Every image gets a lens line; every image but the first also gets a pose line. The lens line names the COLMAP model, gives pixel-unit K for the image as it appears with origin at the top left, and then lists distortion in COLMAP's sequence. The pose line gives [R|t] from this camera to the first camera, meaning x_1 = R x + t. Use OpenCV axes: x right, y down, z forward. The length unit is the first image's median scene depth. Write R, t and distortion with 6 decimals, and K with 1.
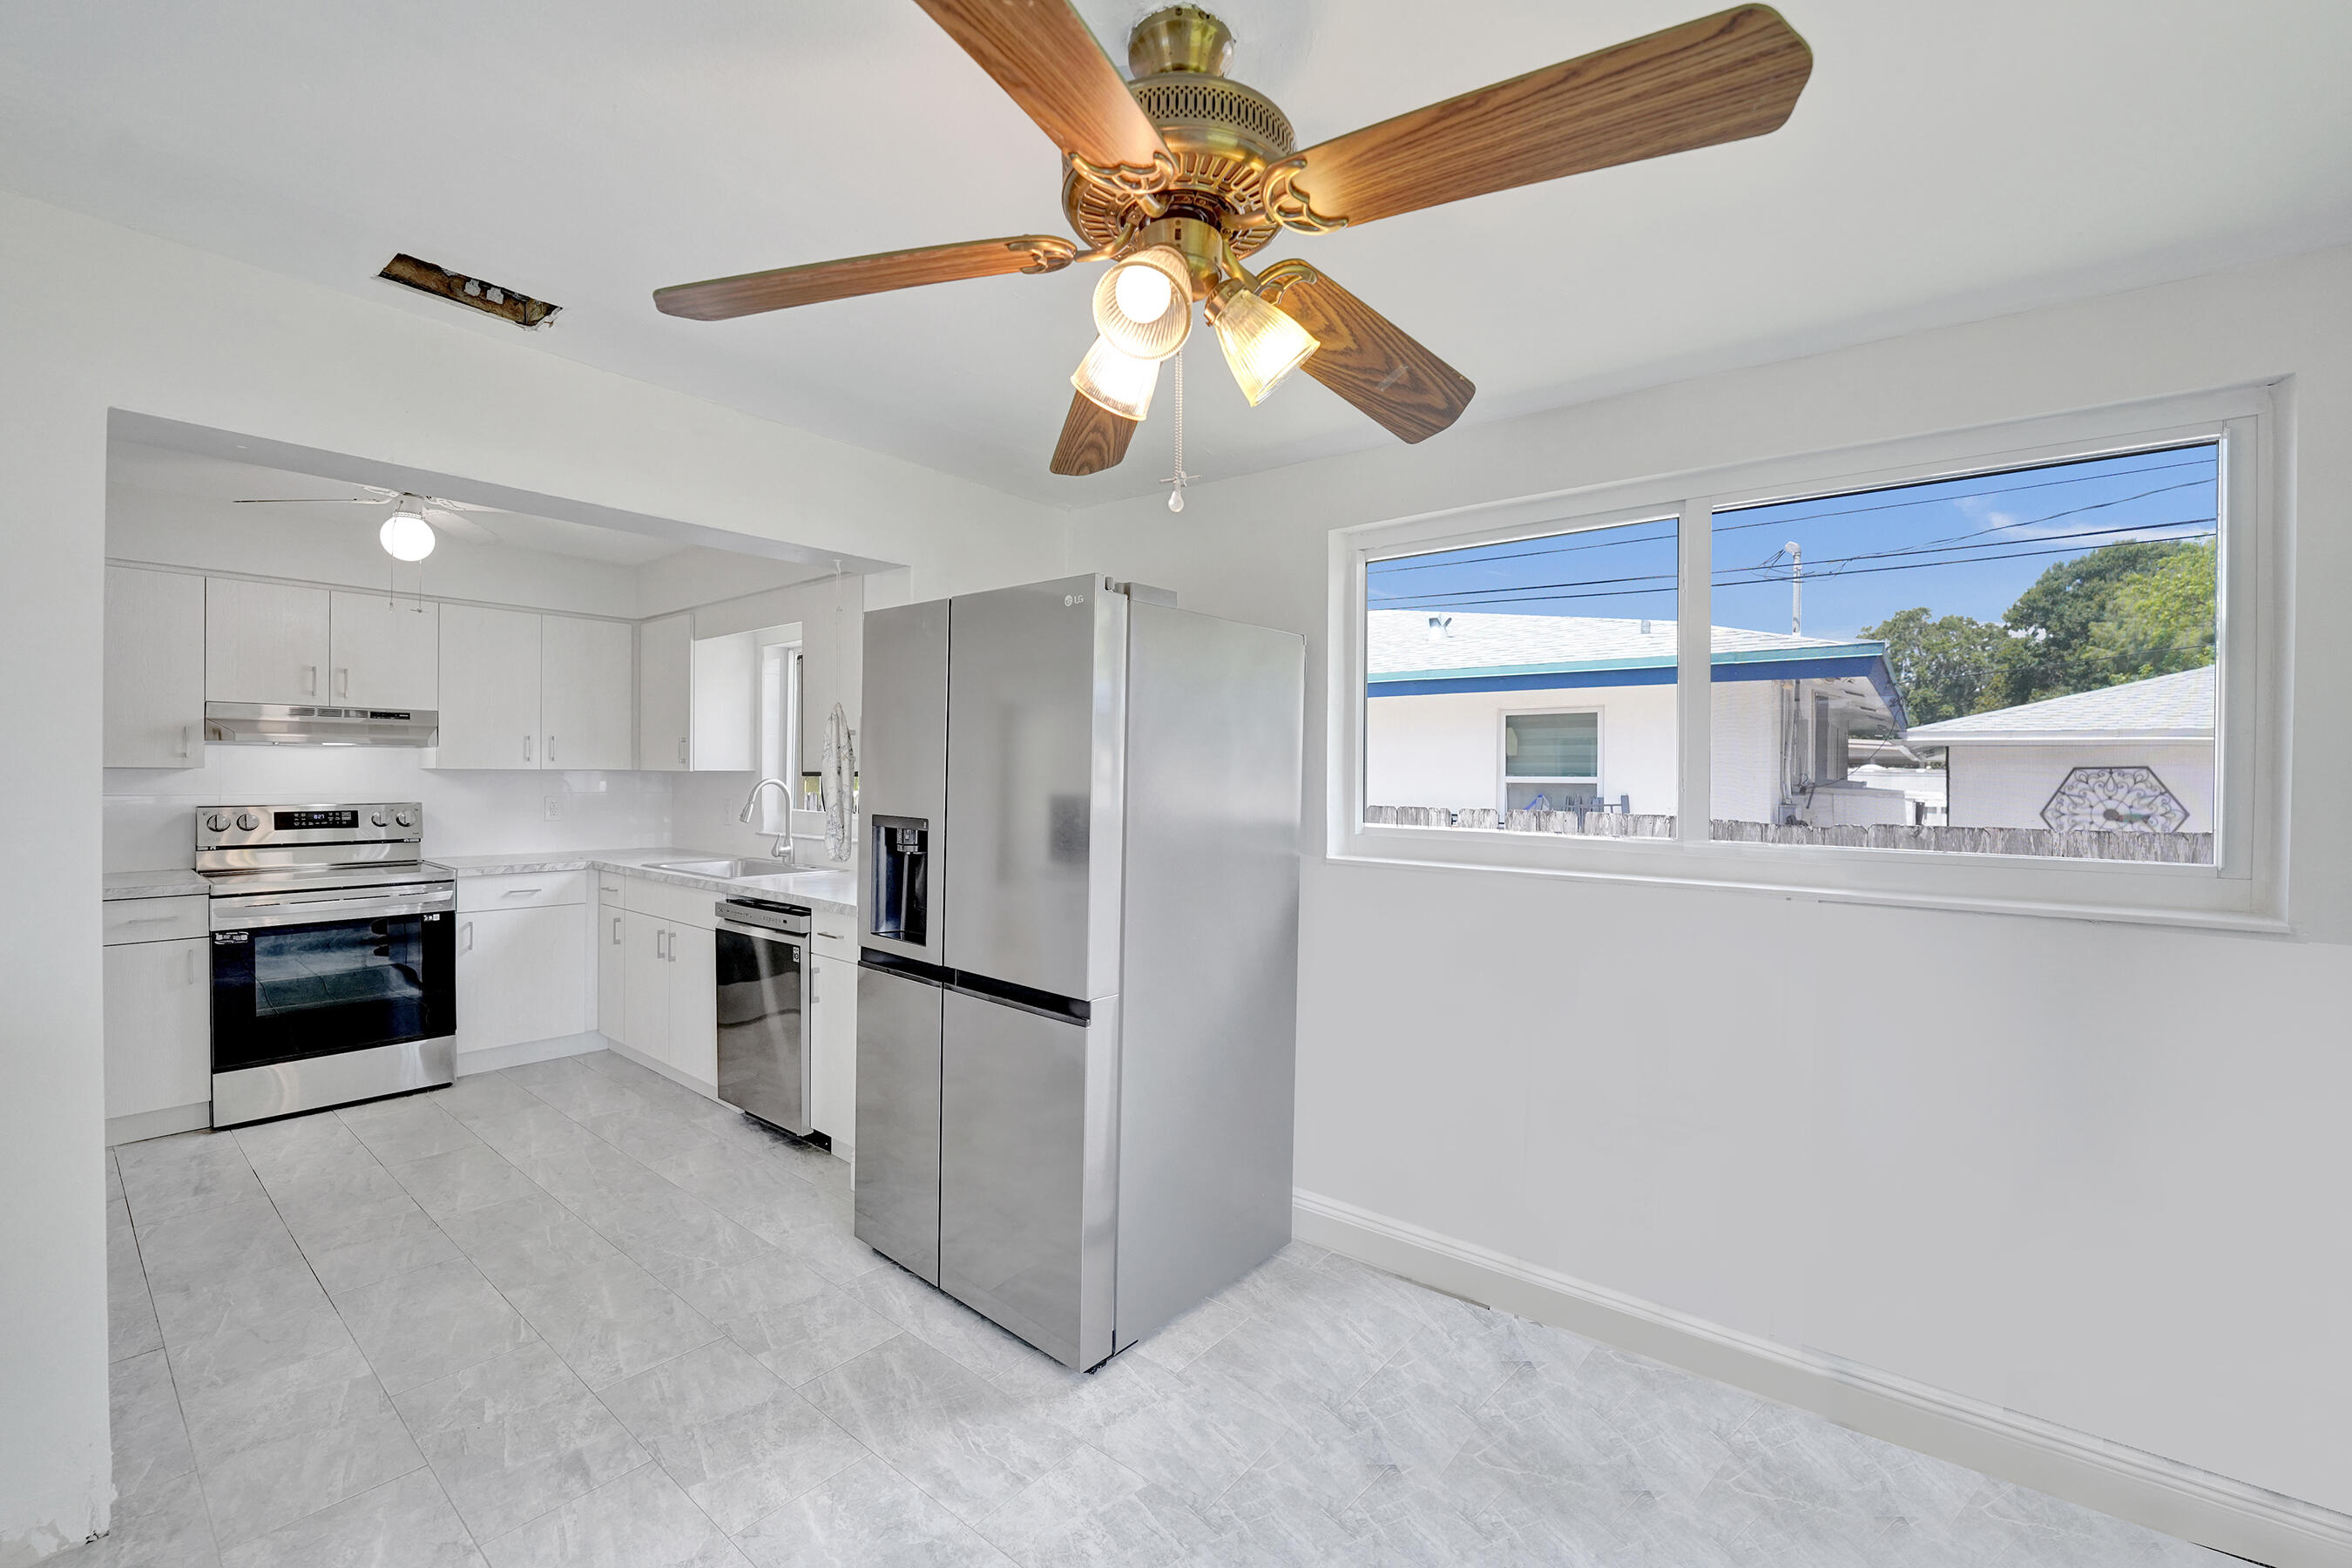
lens RADIAL K [[982.3, 0, 1131.5], [0, 982.3, 776.7], [0, 0, 1]] dist [-0.024884, 0.002910]
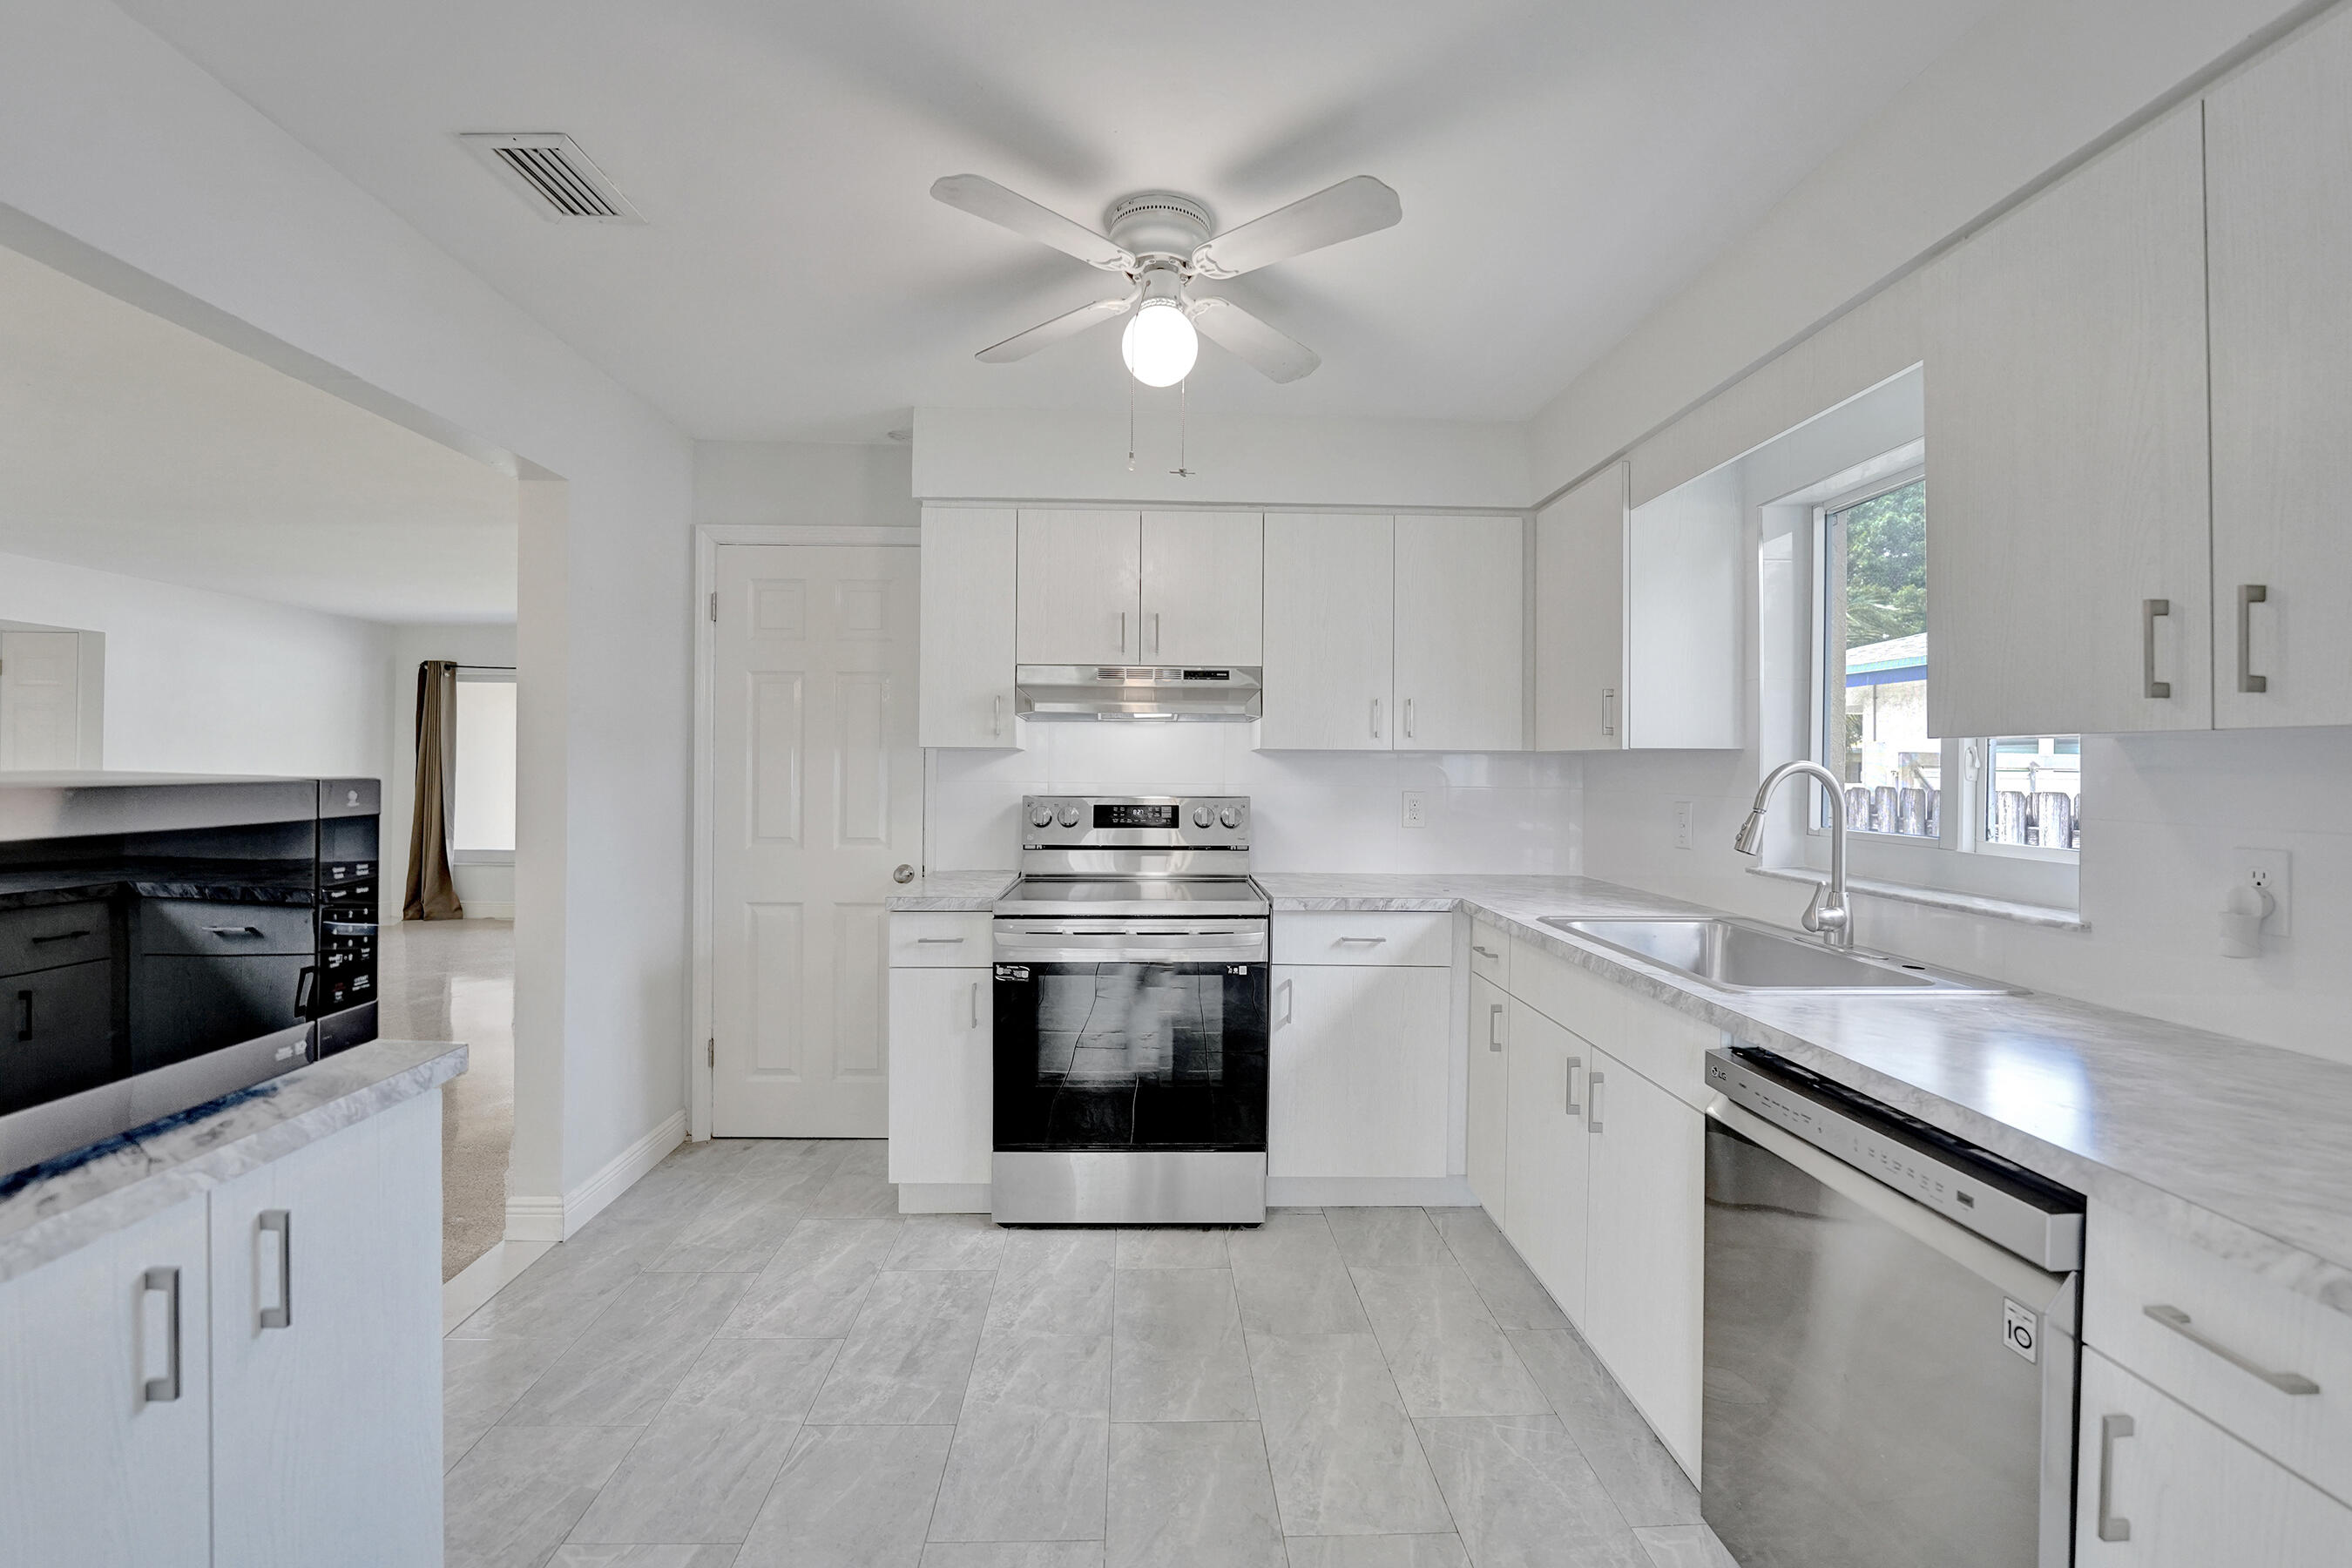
lens RADIAL K [[982.3, 0, 1194.3], [0, 982.3, 764.1], [0, 0, 1]] dist [-0.024884, 0.002910]
pose [[0.694303, -0.001543, -0.719682, -0.288173], [-0.003254, 0.999981, -0.005283, 0.008098], [0.719676, 0.006010, 0.694284, 0.573459]]
